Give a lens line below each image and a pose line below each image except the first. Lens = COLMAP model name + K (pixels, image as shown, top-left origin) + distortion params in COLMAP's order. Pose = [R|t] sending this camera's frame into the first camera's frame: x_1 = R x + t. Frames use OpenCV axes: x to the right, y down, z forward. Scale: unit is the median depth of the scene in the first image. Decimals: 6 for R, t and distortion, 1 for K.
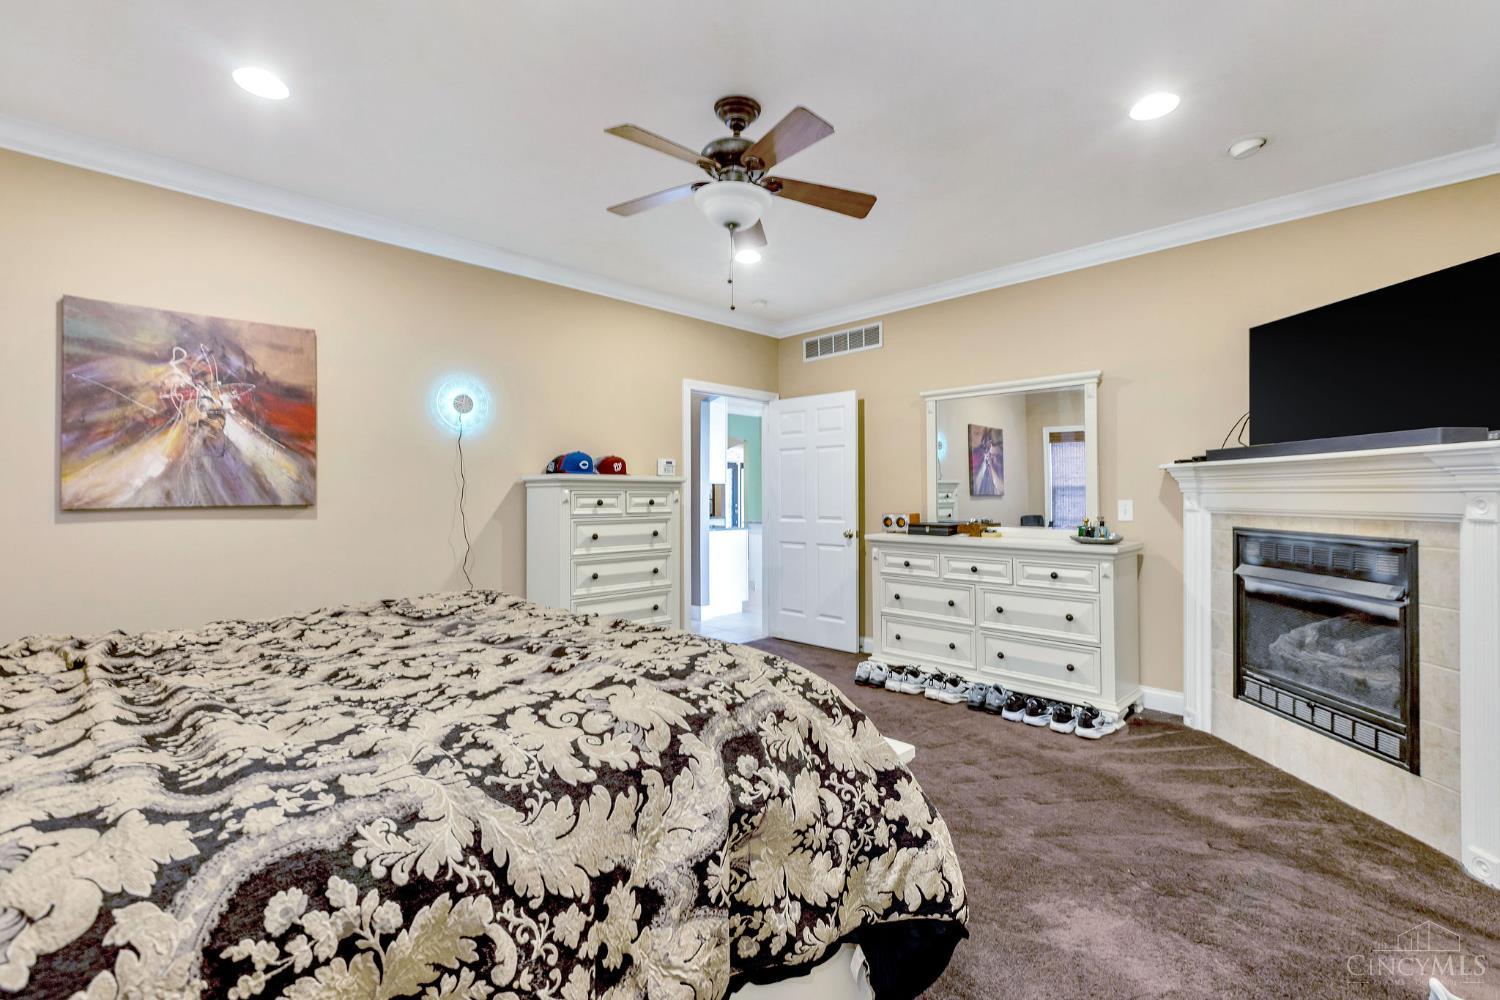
lens RADIAL K [[665.7, 0, 747.3], [0, 665.7, 496.6], [0, 0, 1]] dist [0.009983, -0.002735]
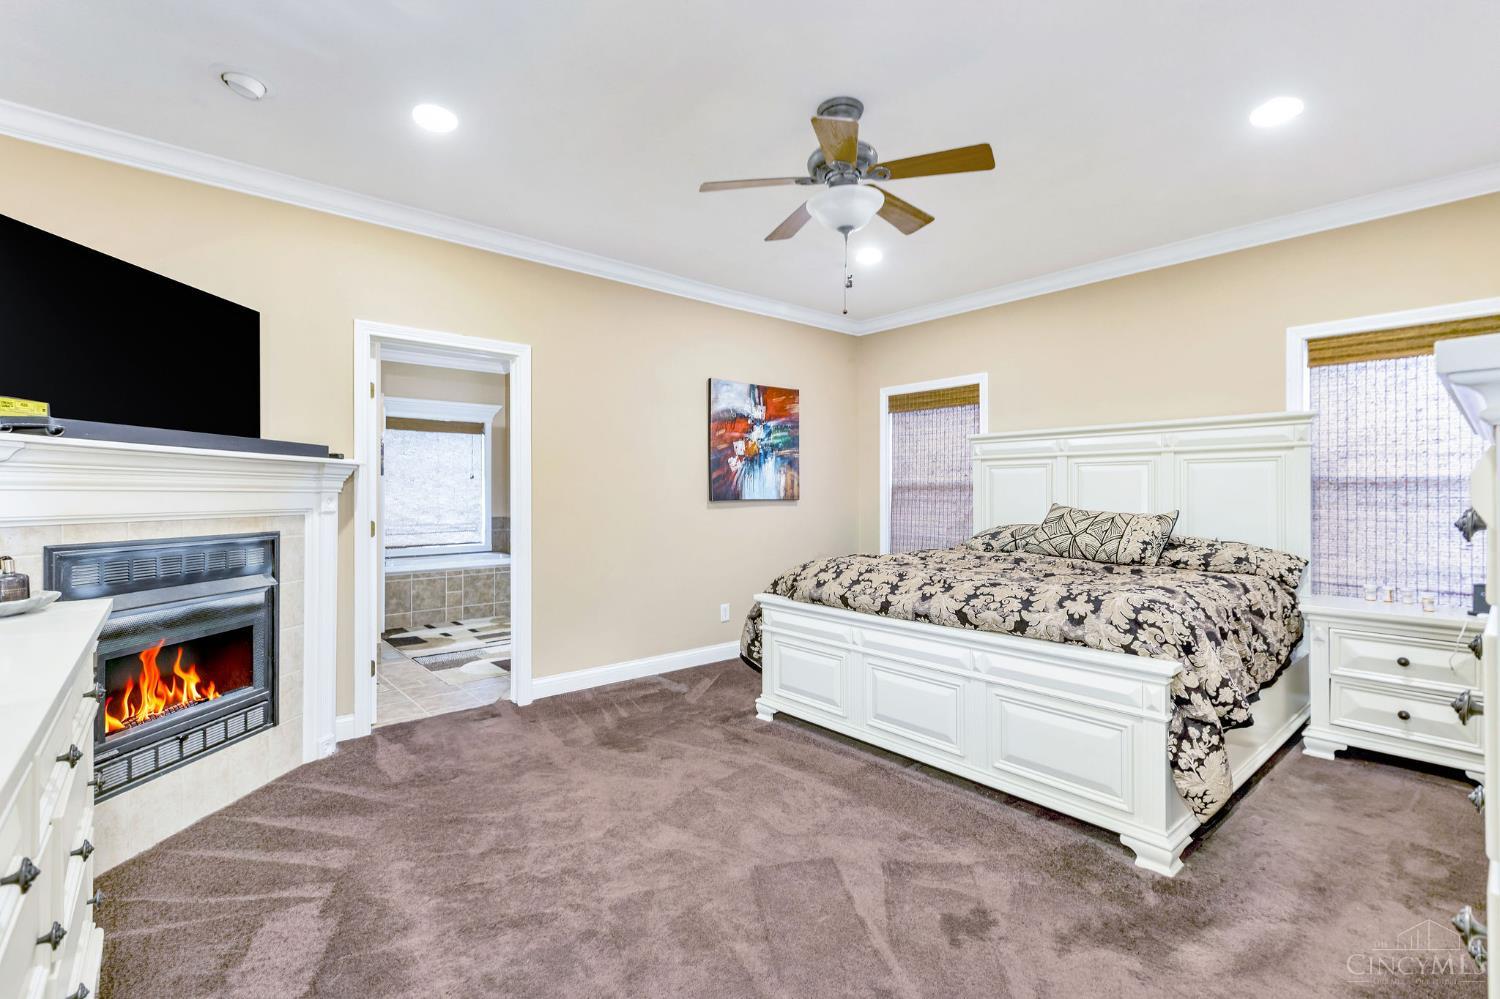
lens RADIAL K [[665.7, 0, 752.7], [0, 665.7, 495.6], [0, 0, 1]] dist [0.009983, -0.002735]
pose [[-0.998867, 0.002871, 0.047492, 0.070735], [0.002835, 0.999996, -0.000835, 0.002497], [-0.047494, -0.000699, -0.998871, 1.960187]]
